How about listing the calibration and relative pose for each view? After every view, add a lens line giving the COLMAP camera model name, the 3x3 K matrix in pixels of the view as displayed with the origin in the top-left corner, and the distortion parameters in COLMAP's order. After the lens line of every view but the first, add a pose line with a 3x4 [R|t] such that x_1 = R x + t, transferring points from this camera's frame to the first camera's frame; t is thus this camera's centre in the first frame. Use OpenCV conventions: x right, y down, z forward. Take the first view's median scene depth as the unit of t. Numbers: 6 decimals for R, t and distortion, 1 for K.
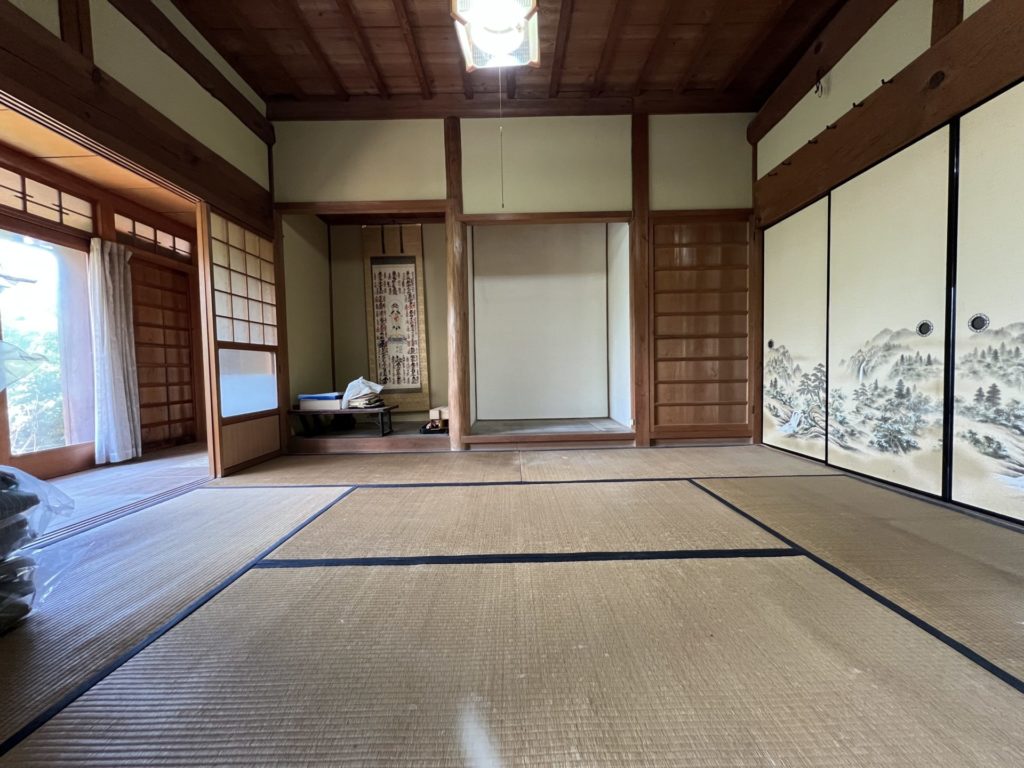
lens RADIAL K [[409.4, 0, 512.8], [0, 409.4, 387.5], [0, 0, 1]] dist [-0.000759, 0.000014]
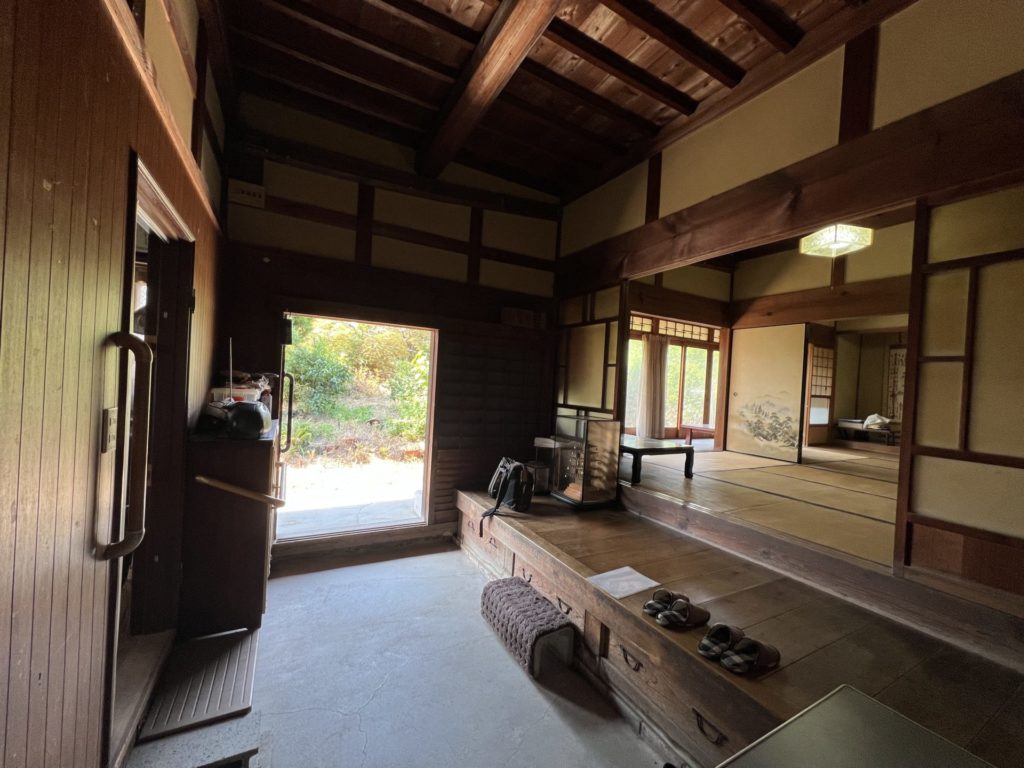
lens RADIAL K [[409.4, 0, 513.5], [0, 409.4, 386.5], [0, 0, 1]] dist [-0.000759, 0.000014]
pose [[0.486036, 0.056105, -0.872136, 0.485310], [-0.100088, 0.994945, 0.008226, 0.002419], [0.868188, 0.083292, 0.489194, -1.478563]]
